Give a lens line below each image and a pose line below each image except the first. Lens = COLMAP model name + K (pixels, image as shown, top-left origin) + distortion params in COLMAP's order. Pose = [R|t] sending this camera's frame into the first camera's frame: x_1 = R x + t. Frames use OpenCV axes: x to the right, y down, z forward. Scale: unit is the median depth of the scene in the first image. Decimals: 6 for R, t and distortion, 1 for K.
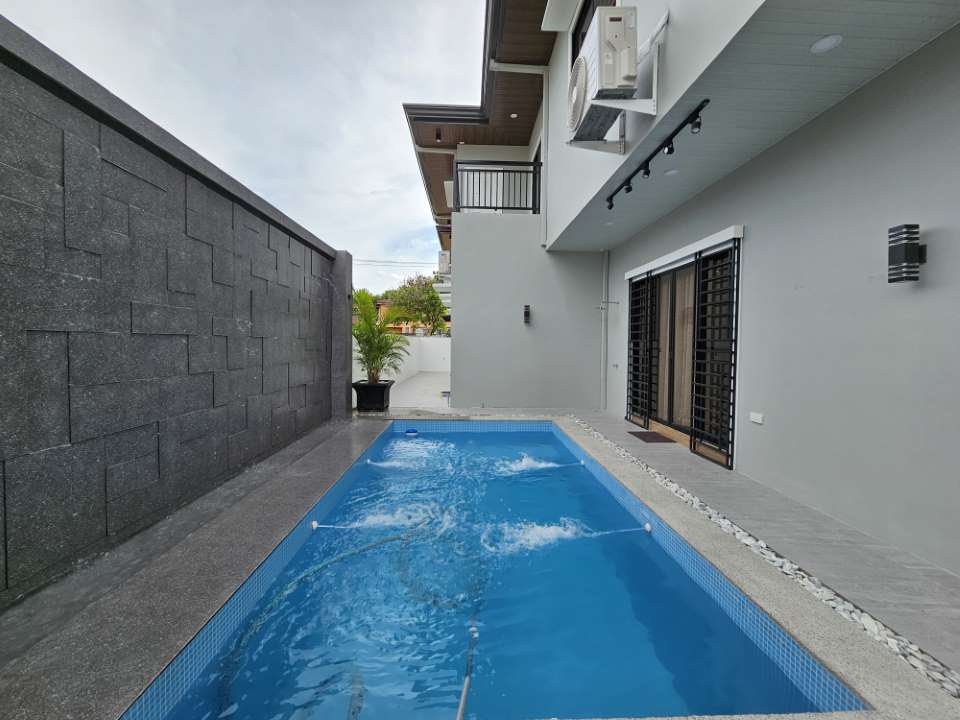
lens RADIAL K [[392.7, 0, 481.0], [0, 392.7, 356.6], [0, 0, 1]] dist [-0.000783, 0.000034]
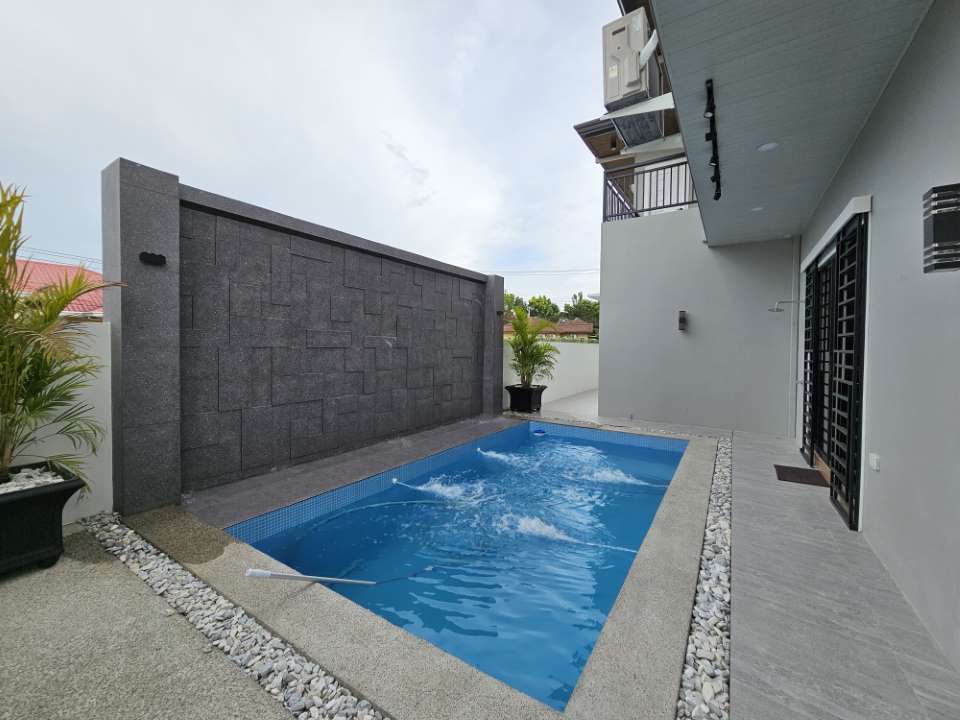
lens RADIAL K [[392.7, 0, 481.0], [0, 392.7, 356.6], [0, 0, 1]] dist [-0.000783, 0.000034]
pose [[0.819862, 0.012359, -0.572428, 0.609664], [-0.022190, 0.999702, -0.010197, -0.013924], [0.572131, 0.021062, 0.819891, -0.000009]]
